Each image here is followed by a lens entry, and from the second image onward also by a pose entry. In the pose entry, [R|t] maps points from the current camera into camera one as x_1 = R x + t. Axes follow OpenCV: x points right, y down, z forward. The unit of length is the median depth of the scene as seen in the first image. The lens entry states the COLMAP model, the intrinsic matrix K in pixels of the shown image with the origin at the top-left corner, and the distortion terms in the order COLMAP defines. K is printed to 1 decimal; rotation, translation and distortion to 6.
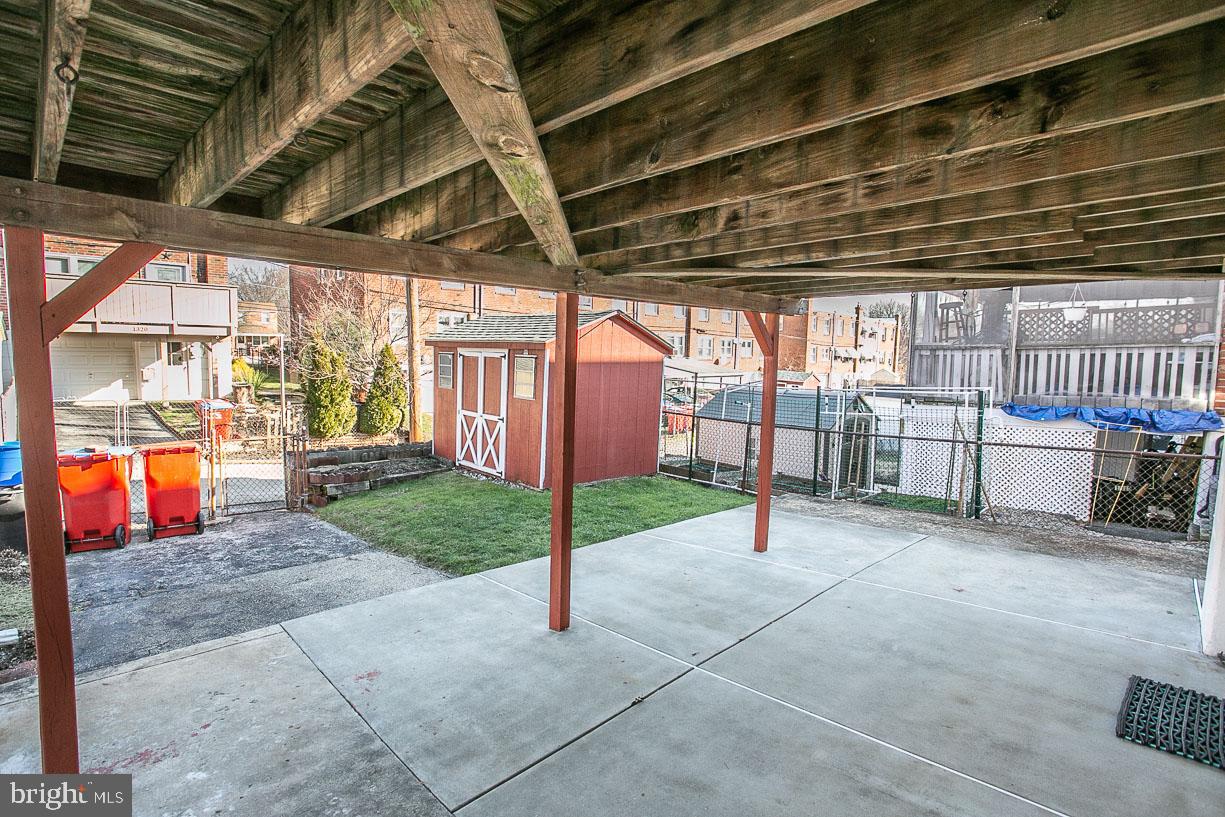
lens RADIAL K [[587.2, 0, 600.1], [0, 587.2, 406.2], [0, 0, 1]] dist [-0.050663, 0.017980]
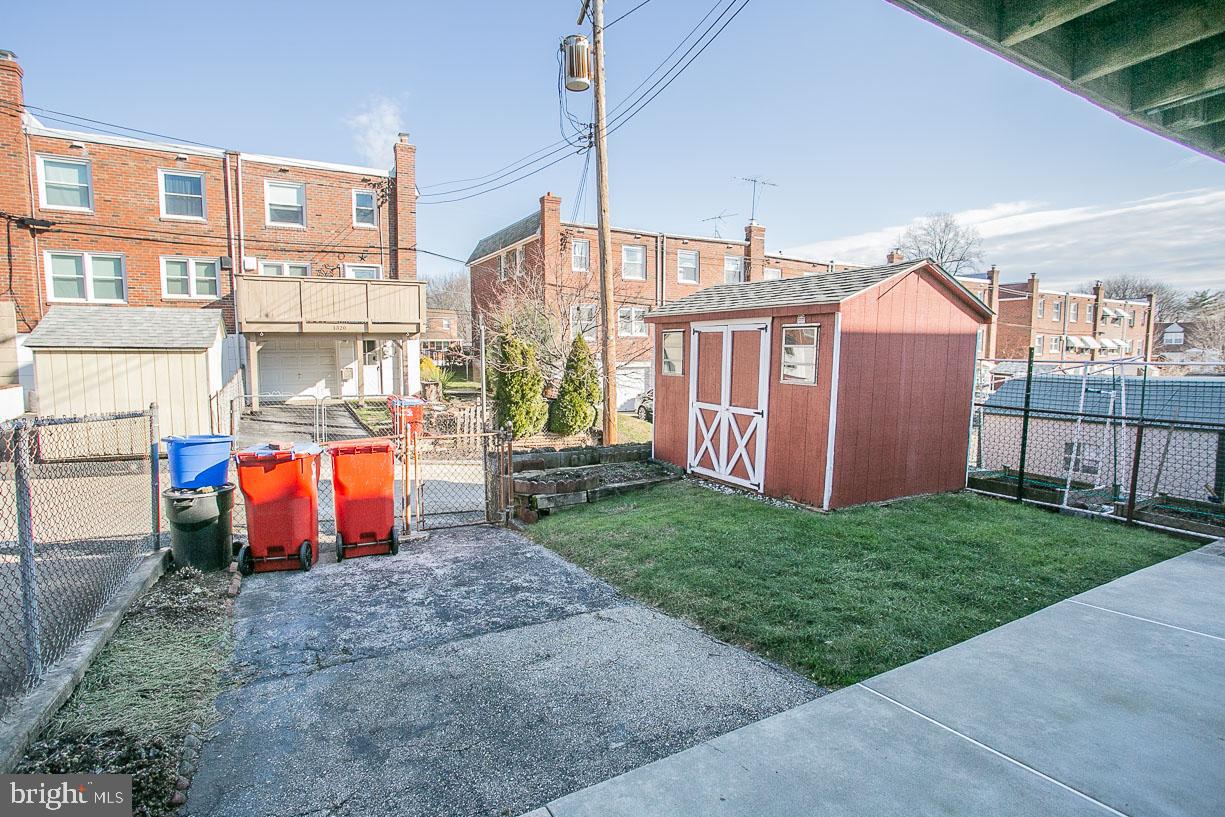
lens RADIAL K [[587.2, 0, 615.3], [0, 587.2, 401.7], [0, 0, 1]] dist [-0.050663, 0.017980]
pose [[0.971404, -0.003681, -0.237405, -0.169733], [0.000796, 0.999925, -0.012249, 0.016774], [0.237433, 0.011710, 0.971333, 0.236384]]
